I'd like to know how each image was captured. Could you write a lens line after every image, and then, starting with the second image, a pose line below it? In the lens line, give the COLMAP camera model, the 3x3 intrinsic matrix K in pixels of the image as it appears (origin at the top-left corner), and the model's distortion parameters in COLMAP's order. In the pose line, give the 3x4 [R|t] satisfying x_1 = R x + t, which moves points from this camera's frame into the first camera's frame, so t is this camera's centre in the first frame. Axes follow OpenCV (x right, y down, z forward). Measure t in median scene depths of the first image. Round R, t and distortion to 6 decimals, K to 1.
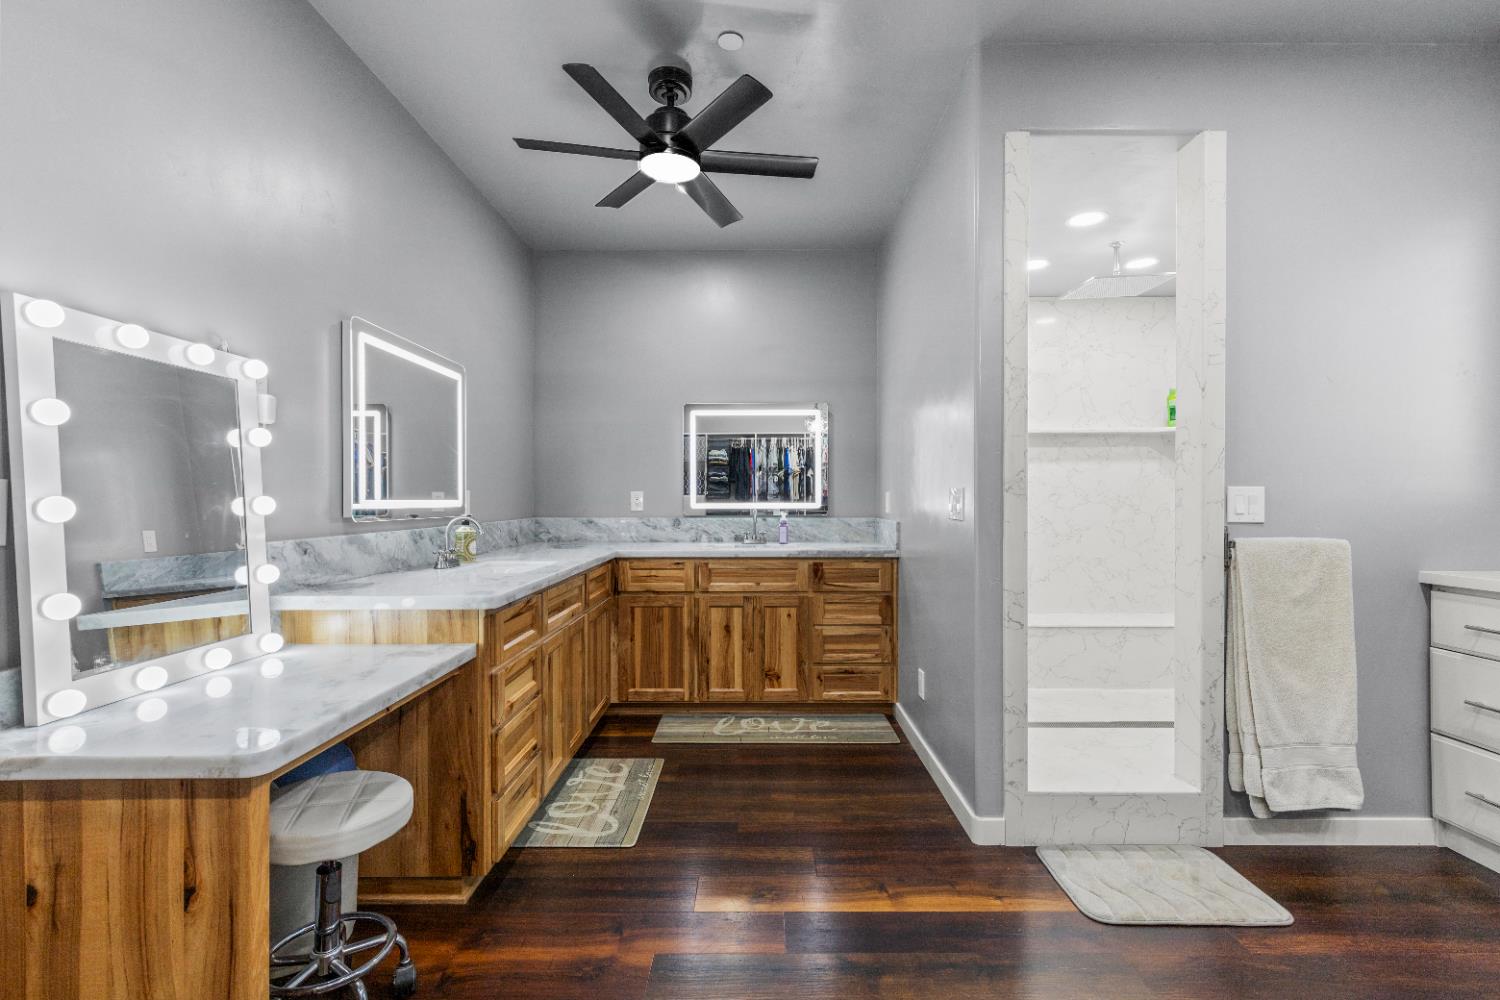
lens RADIAL K [[679.7, 0, 750.0], [0, 679.7, 503.3], [0, 0, 1]] dist [0.015891, -0.000918]
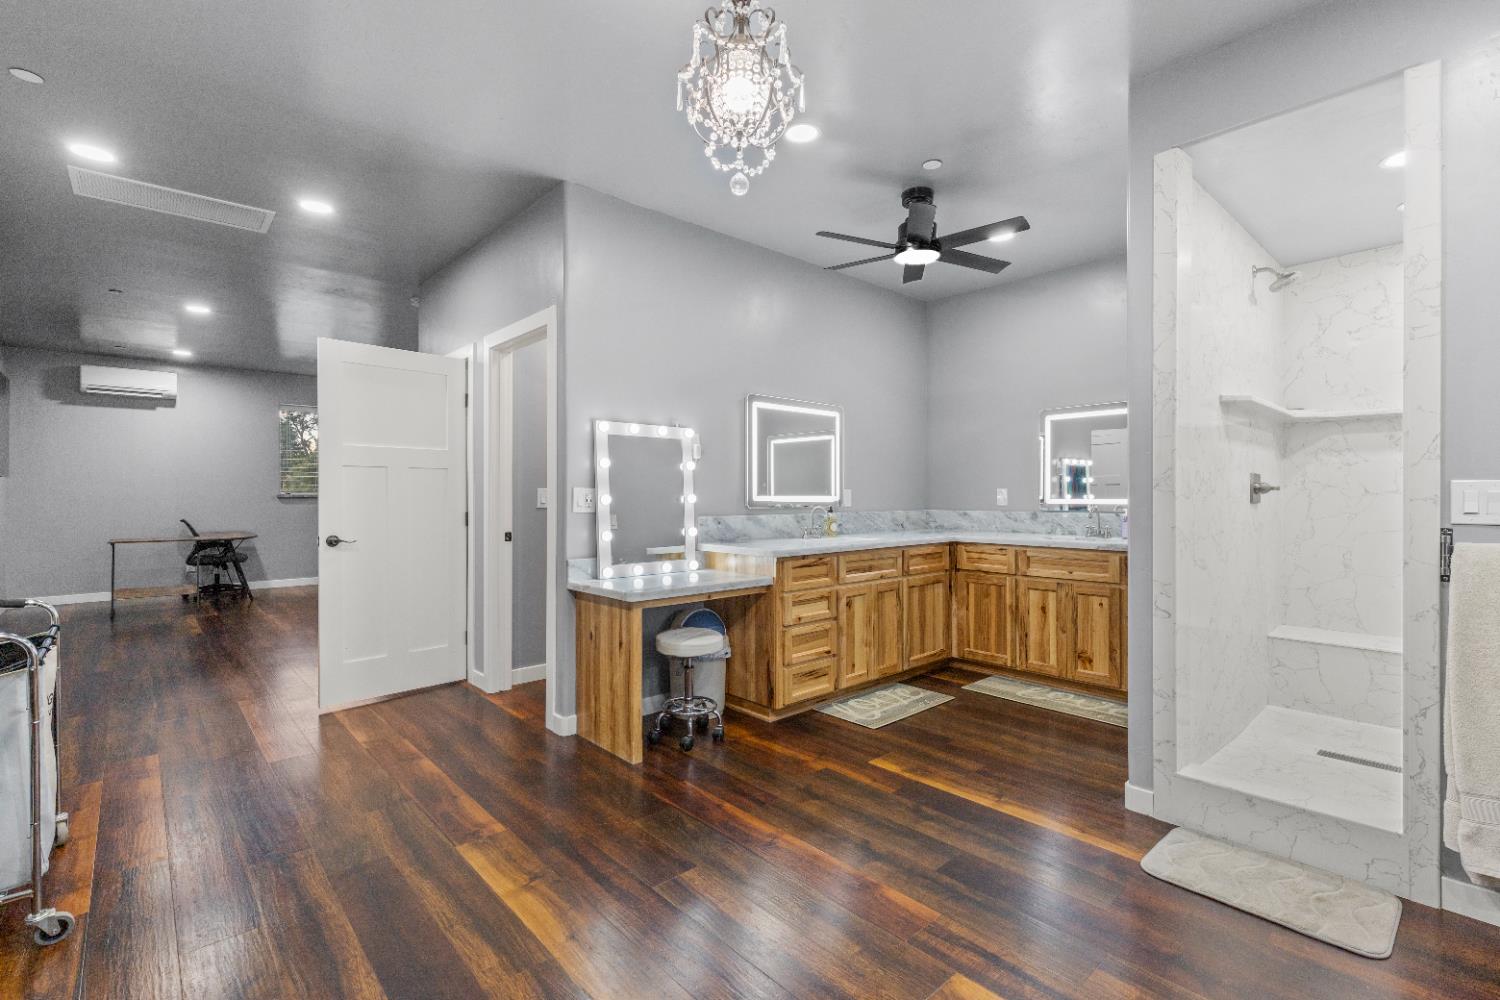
lens RADIAL K [[679.7, 0, 750.0], [0, 679.7, 503.3], [0, 0, 1]] dist [0.015891, -0.000918]
pose [[0.668526, 0.008635, -0.743638, 0.642857], [-0.004312, 0.999961, 0.007734, 0.000490], [0.743676, -0.001963, 0.668537, -0.165607]]
